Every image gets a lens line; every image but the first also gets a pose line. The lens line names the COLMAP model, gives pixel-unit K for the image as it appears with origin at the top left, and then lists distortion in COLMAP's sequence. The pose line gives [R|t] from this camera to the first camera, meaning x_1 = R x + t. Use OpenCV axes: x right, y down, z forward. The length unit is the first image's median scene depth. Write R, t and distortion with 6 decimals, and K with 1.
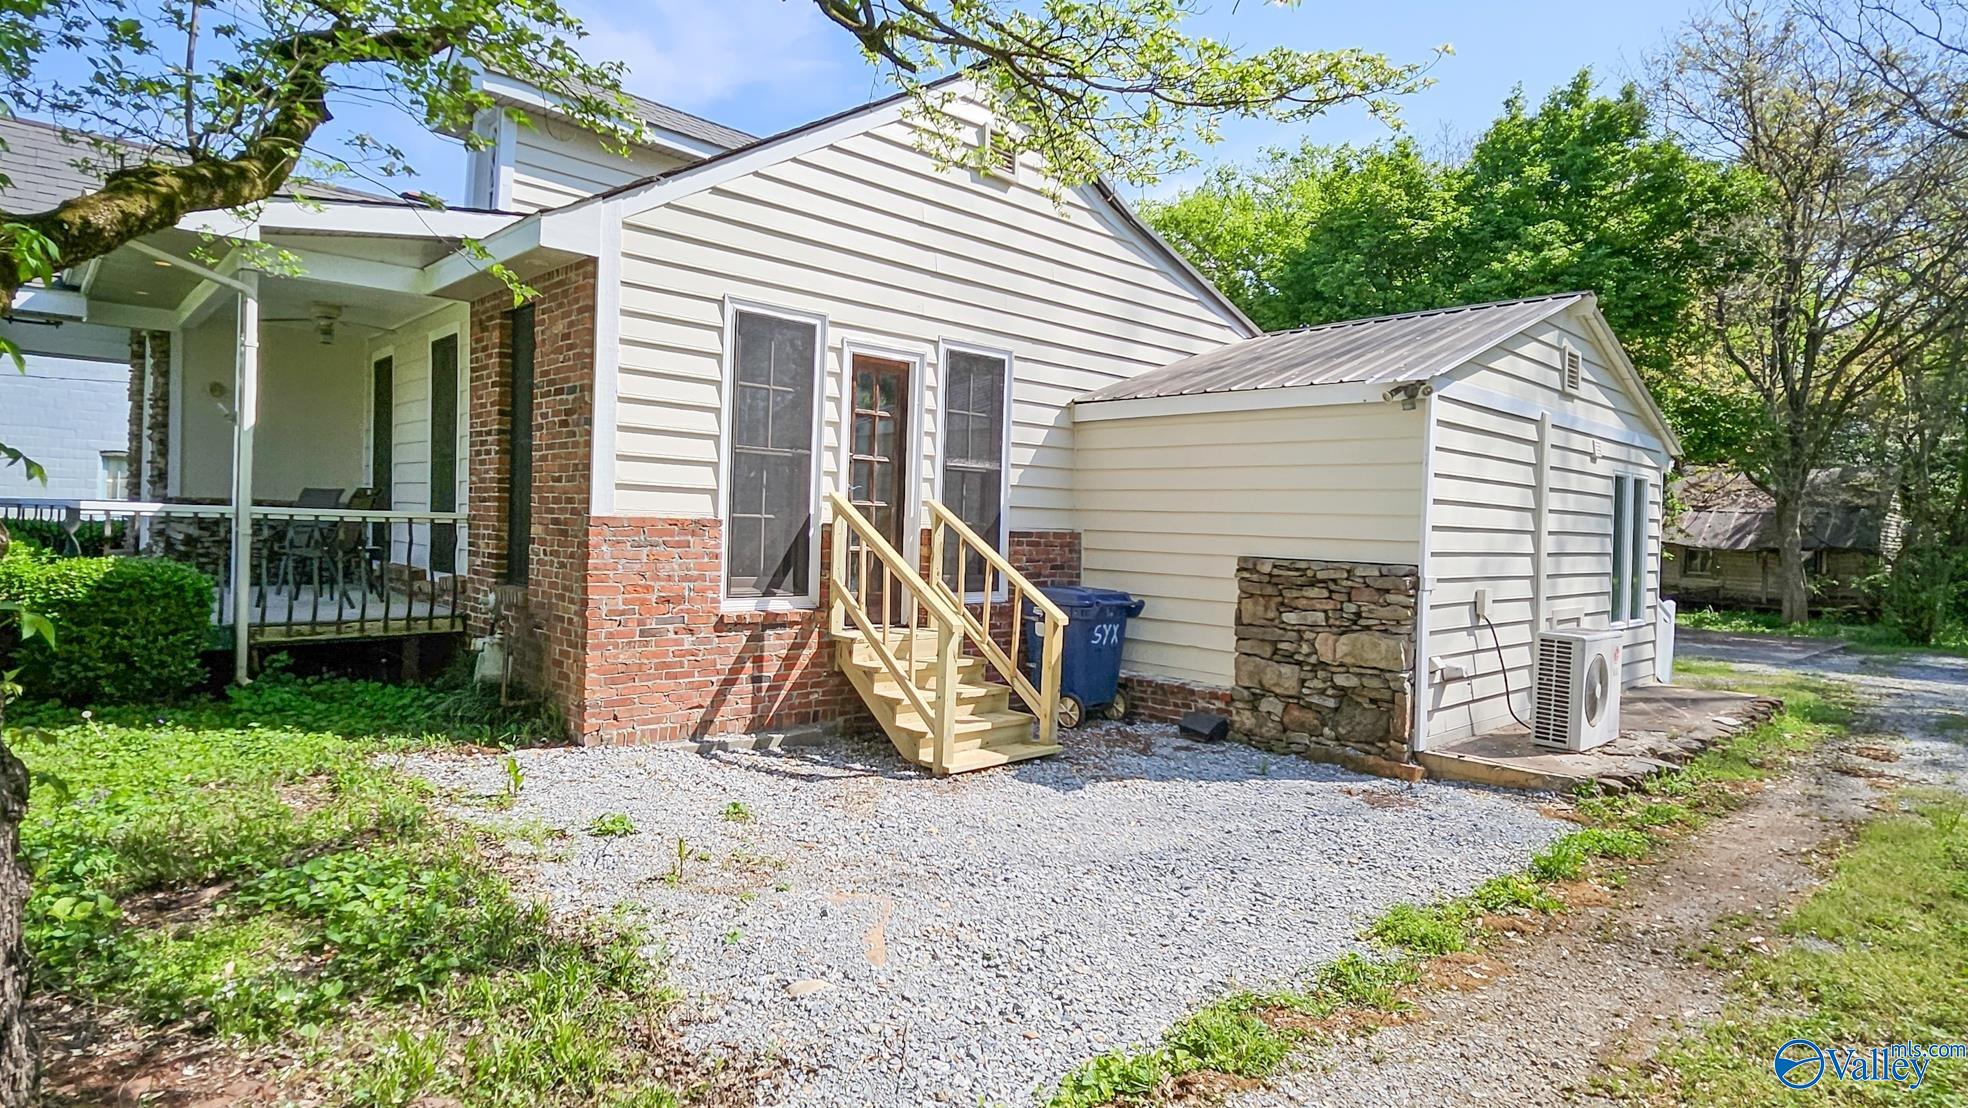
lens RADIAL K [[1026.6, 0, 985.7], [0, 1026.6, 553.9], [0, 0, 1]] dist [0.001590, 0.000138]
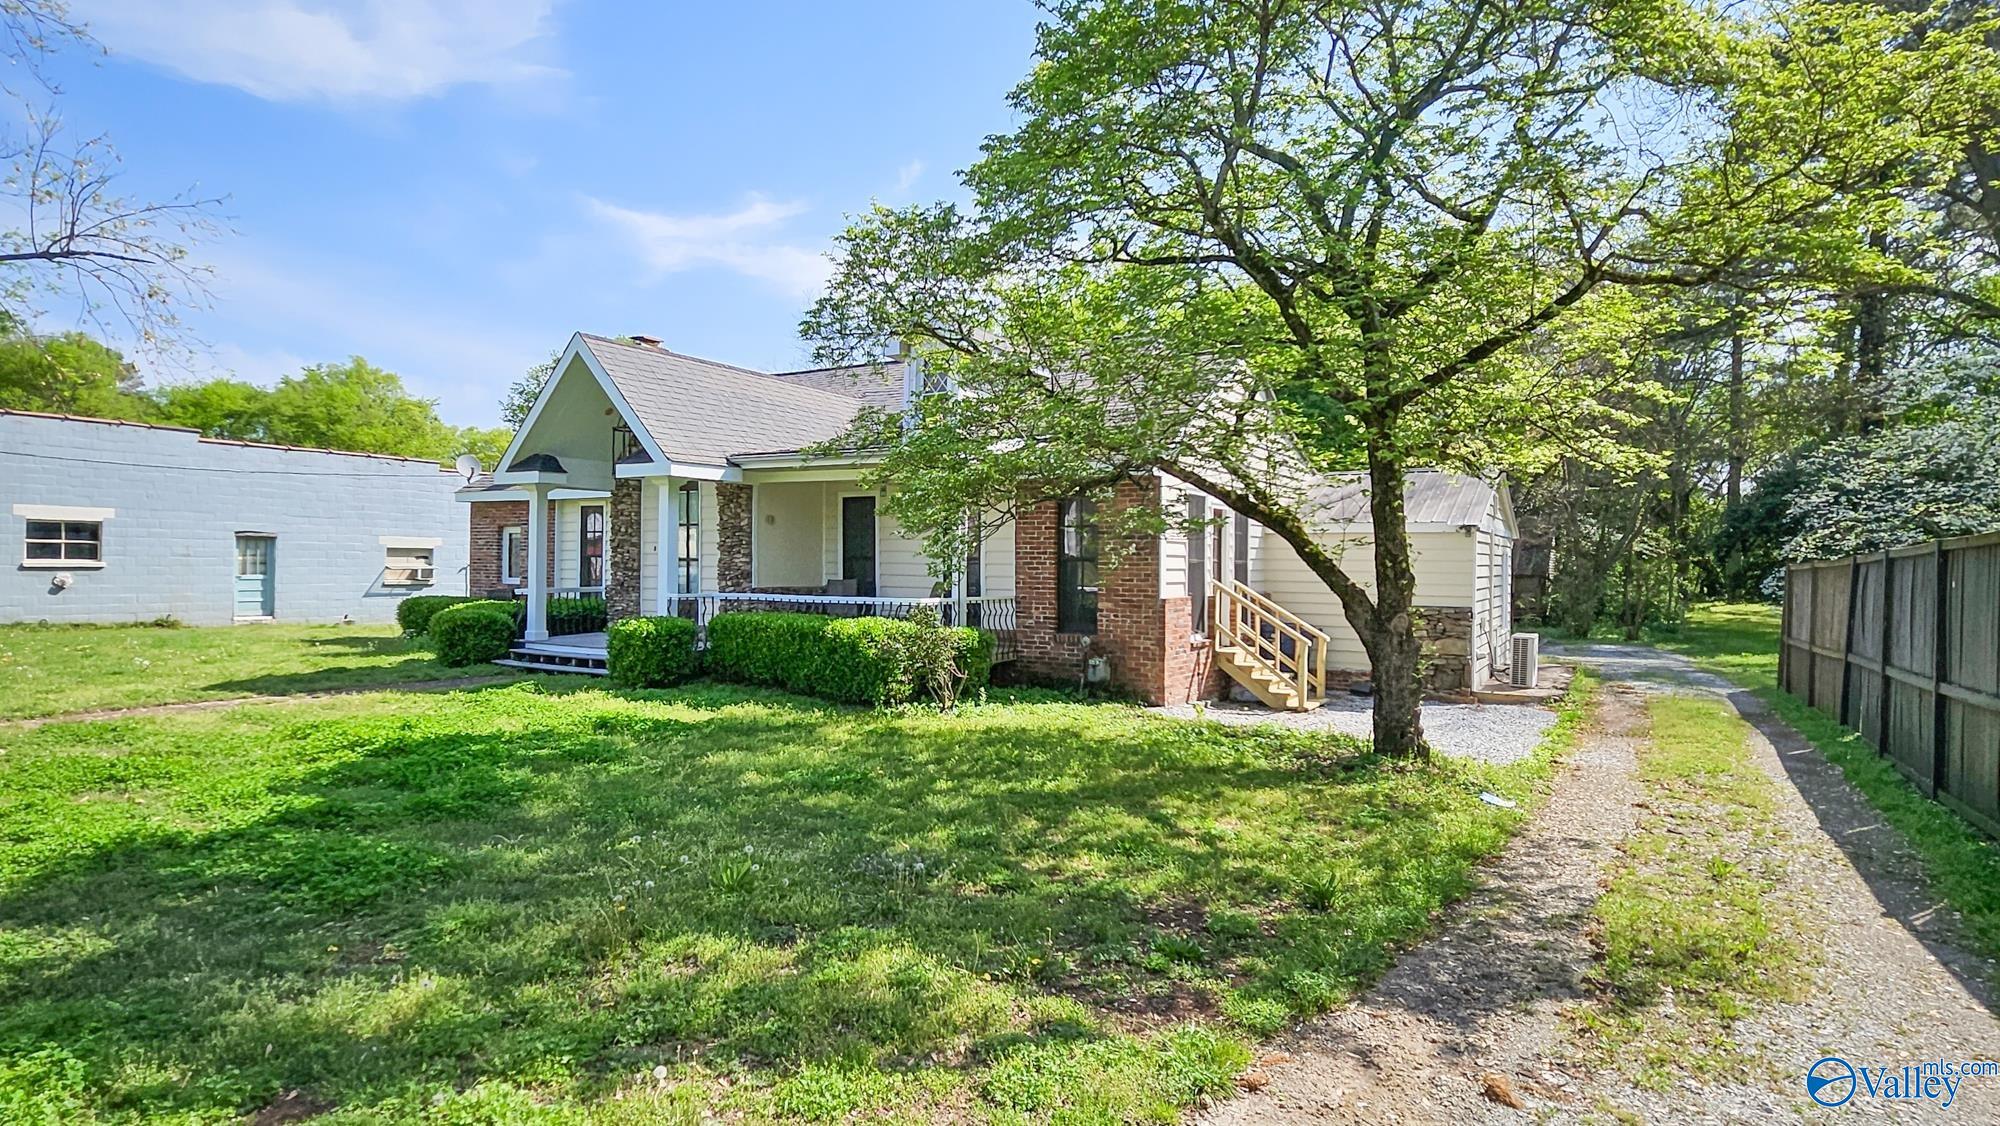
lens RADIAL K [[1043.3, 0, 1001.7], [0, 1043.3, 562.9], [0, 0, 1]] dist [0.001590, 0.000138]
pose [[0.966585, -0.025647, 0.255060, -1.104348], [0.030613, 0.999411, -0.015518, -0.077282], [-0.254512, 0.022808, 0.966801, -0.899157]]
